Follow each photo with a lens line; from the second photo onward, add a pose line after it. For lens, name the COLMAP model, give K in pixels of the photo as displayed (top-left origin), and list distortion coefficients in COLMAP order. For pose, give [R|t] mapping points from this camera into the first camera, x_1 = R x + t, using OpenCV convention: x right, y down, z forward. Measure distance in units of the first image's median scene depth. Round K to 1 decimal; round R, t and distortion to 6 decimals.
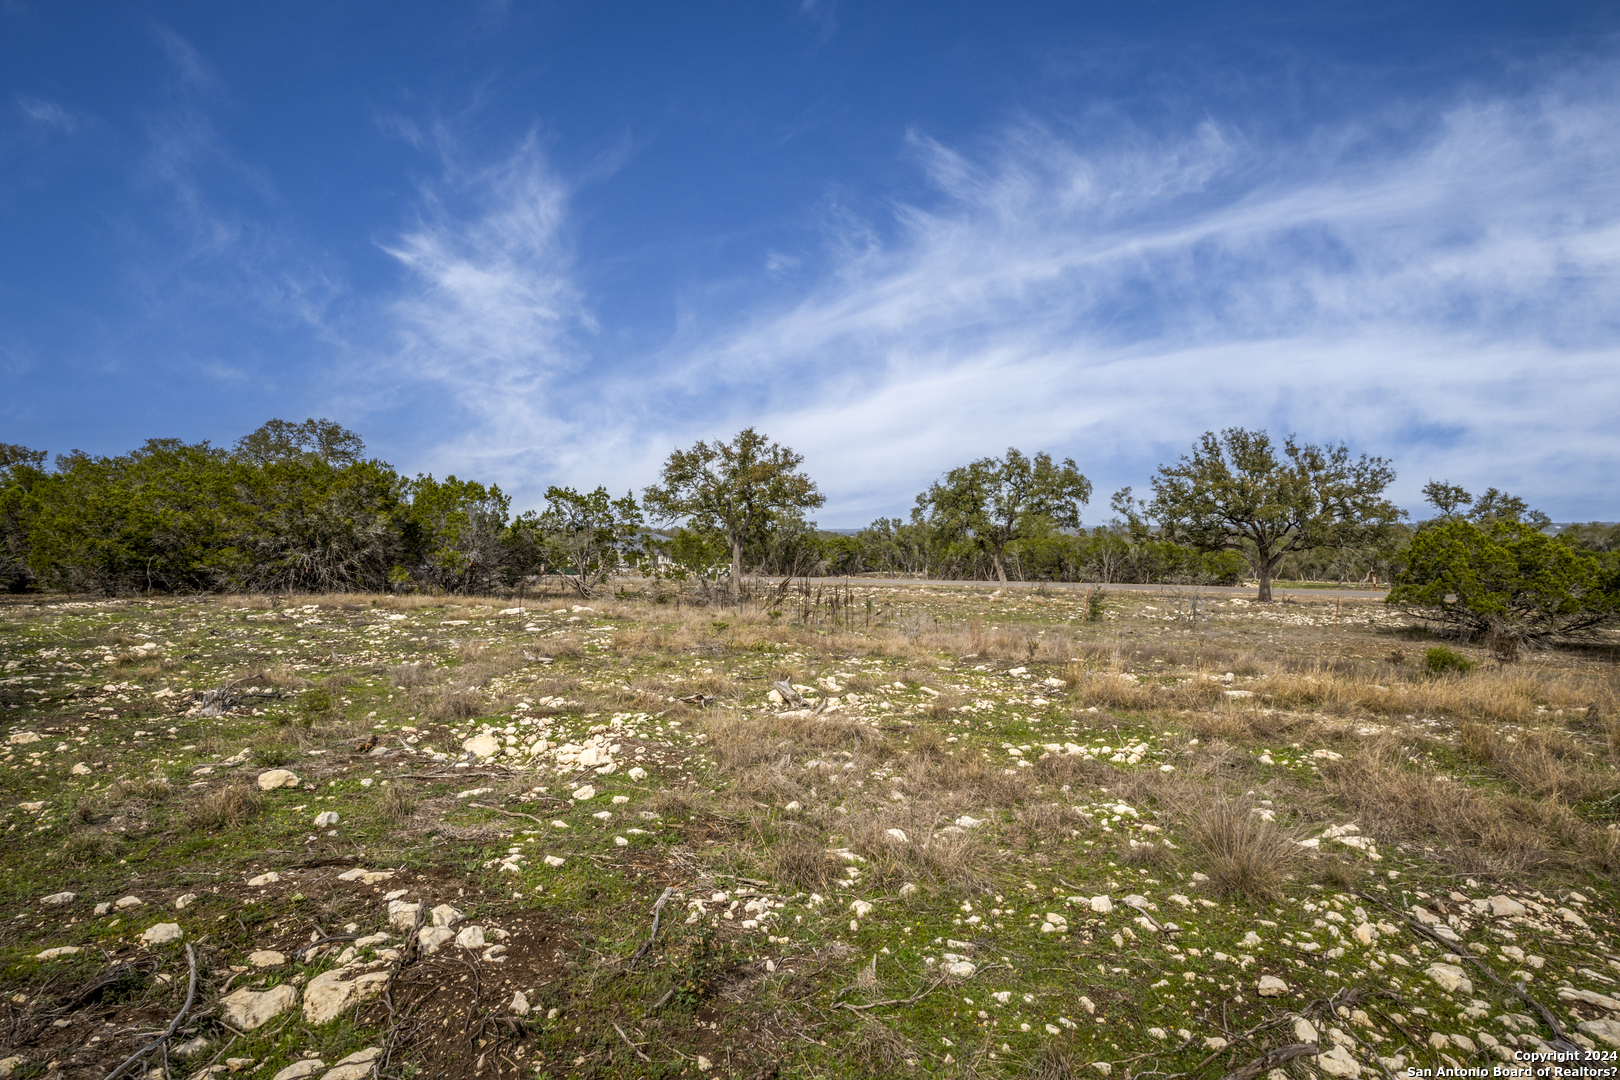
lens RADIAL K [[874.2, 0, 807.6], [0, 874.2, 533.8], [0, 0, 1]] dist [0.000935, 0.000791]
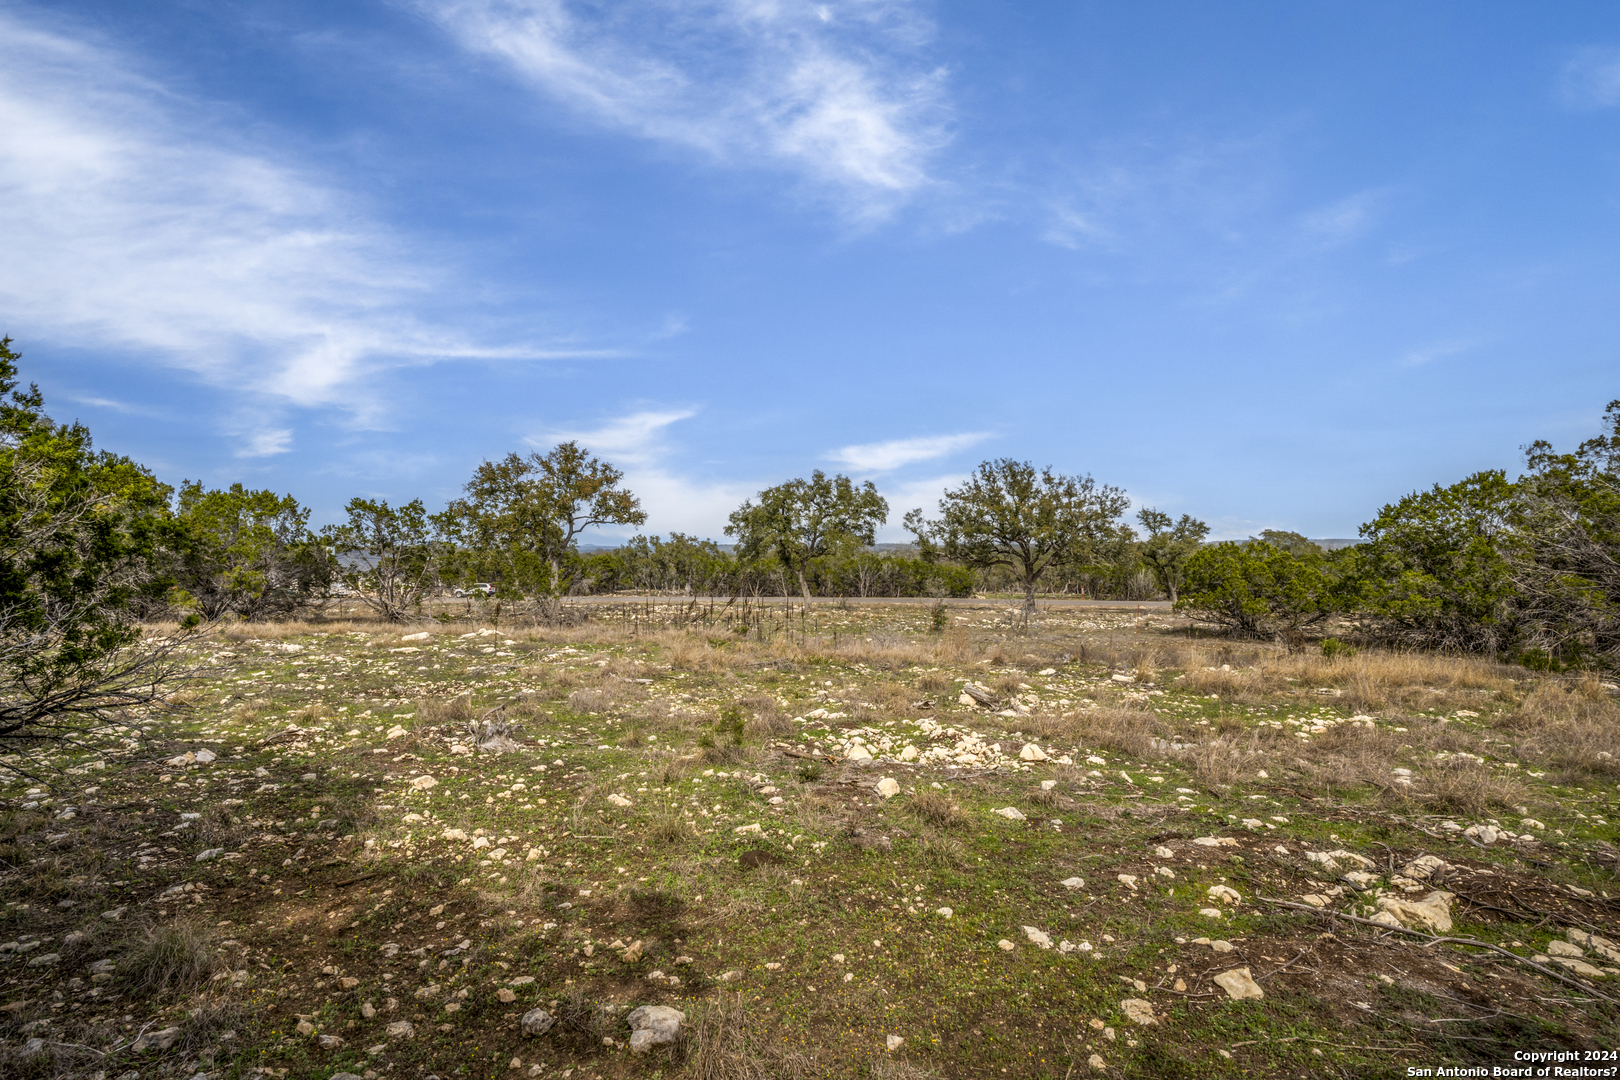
lens RADIAL K [[874.2, 0, 810.9], [0, 874.2, 543.4], [0, 0, 1]] dist [0.000935, 0.000791]
pose [[0.947450, 0.003230, 0.319887, -0.115518], [-0.000377, 0.999960, -0.008980, -0.000309], [-0.319903, 0.008387, 0.947413, 0.003561]]
